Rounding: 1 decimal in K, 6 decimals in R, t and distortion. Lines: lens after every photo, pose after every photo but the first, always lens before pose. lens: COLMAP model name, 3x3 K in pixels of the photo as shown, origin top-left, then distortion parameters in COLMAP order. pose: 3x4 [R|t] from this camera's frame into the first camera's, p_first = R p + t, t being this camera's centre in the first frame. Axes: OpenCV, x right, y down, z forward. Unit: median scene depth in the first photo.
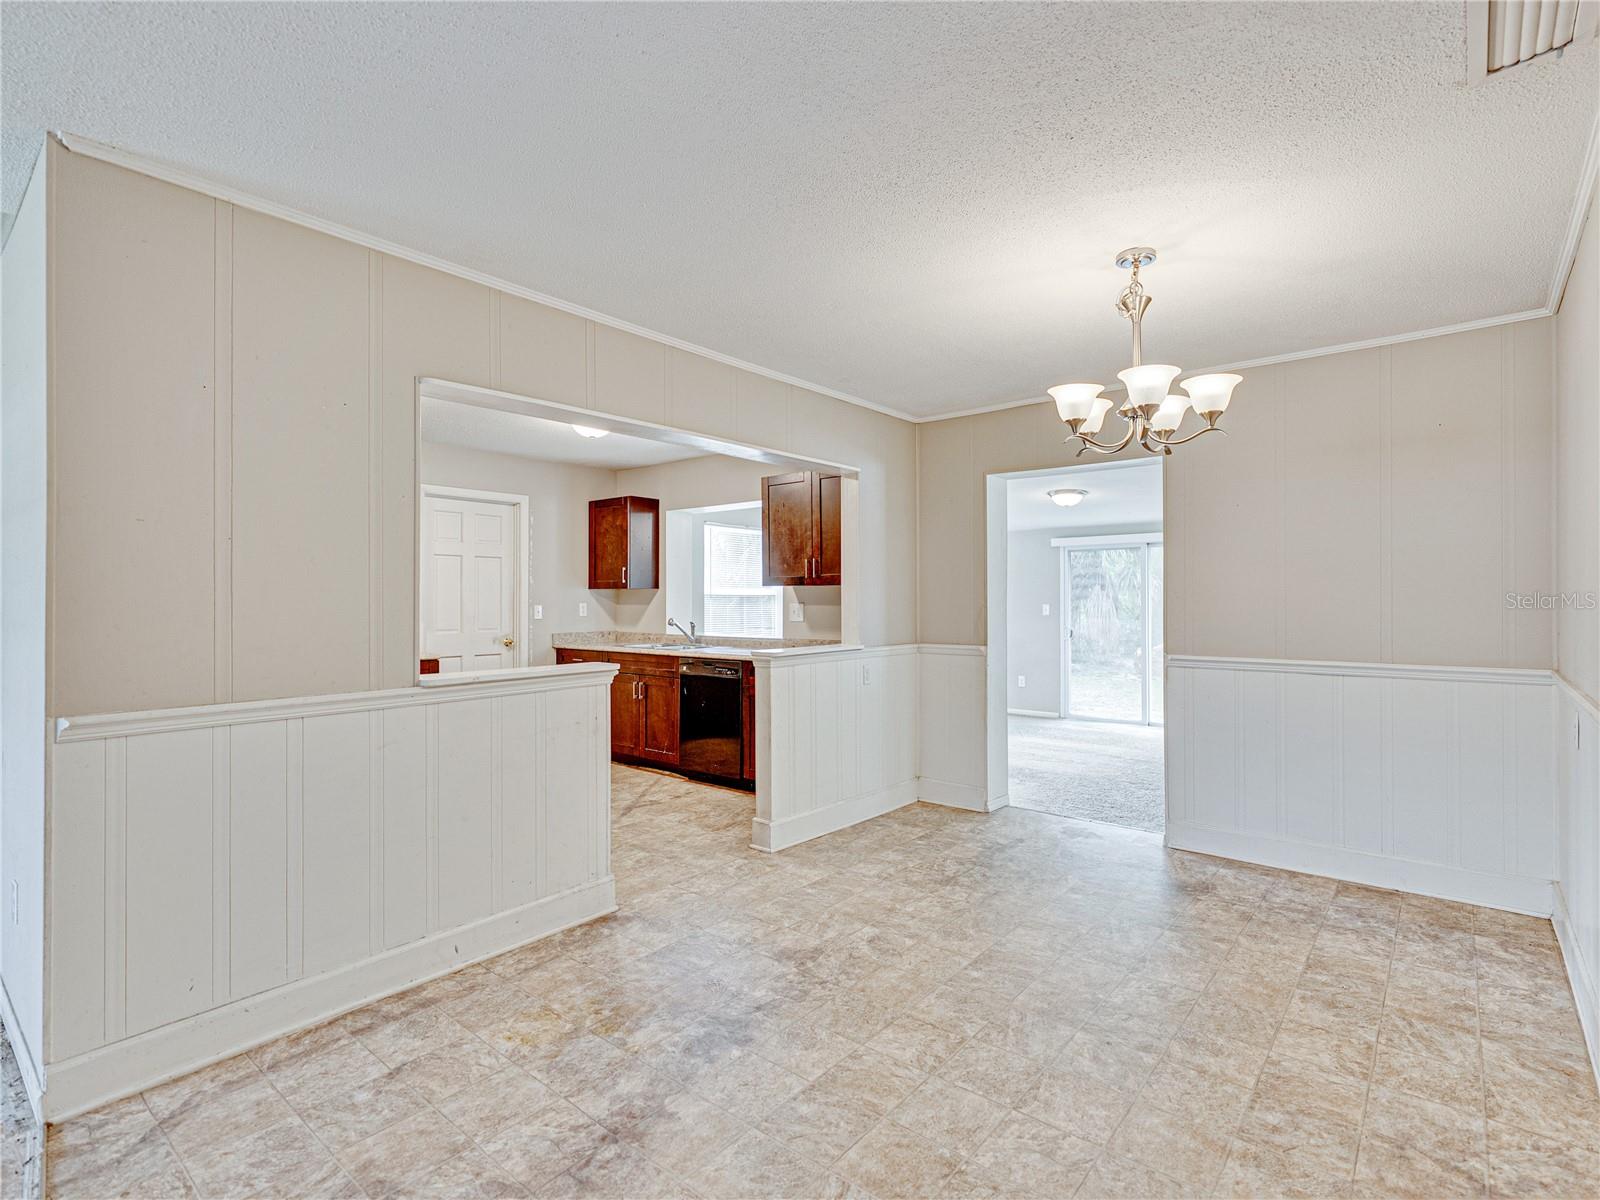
lens RADIAL K [[785.6, 0, 815.3], [0, 785.6, 602.7], [0, 0, 1]] dist [-0.001590, -0.000300]
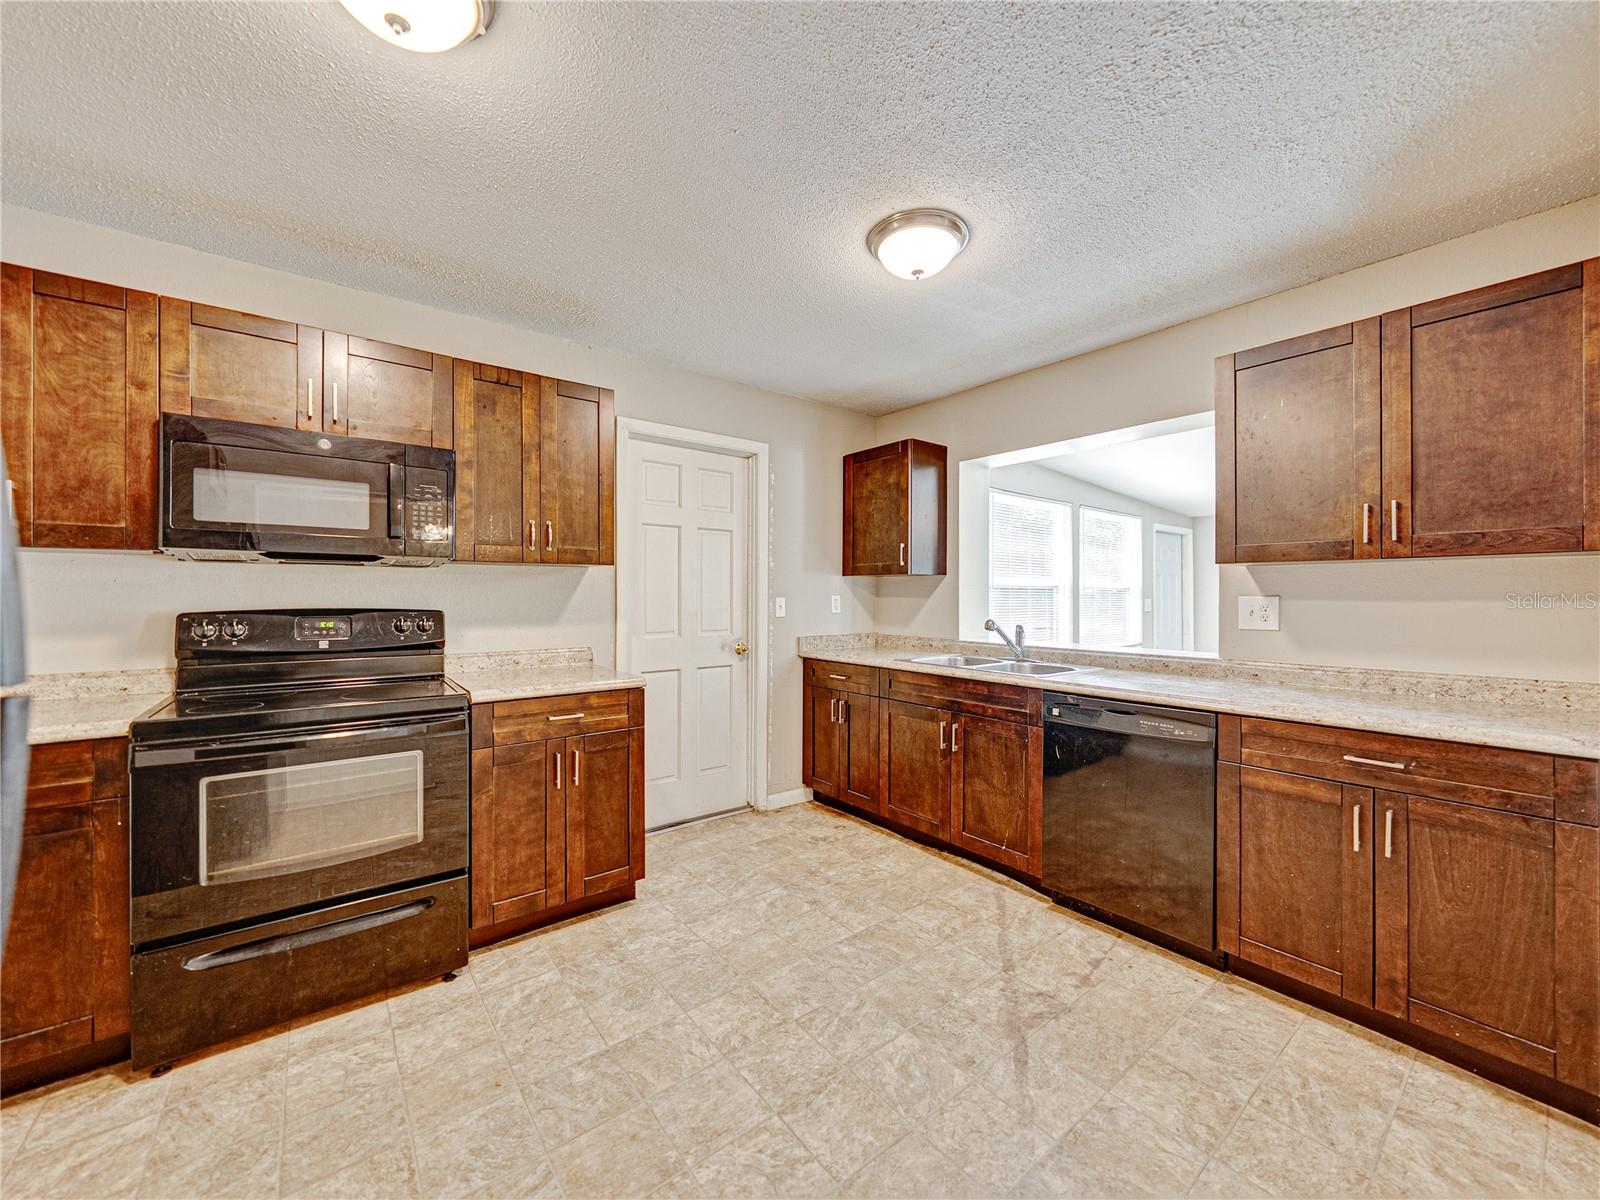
lens RADIAL K [[618.0, 0, 811.3], [0, 618.0, 595.0], [0, 0, 1]] dist [-0.003863, 0.000999]
pose [[0.978006, 0.004511, -0.208530, -0.448569], [-0.005356, 0.999980, -0.003487, 0.005343], [0.208510, 0.004528, 0.978010, 0.983045]]
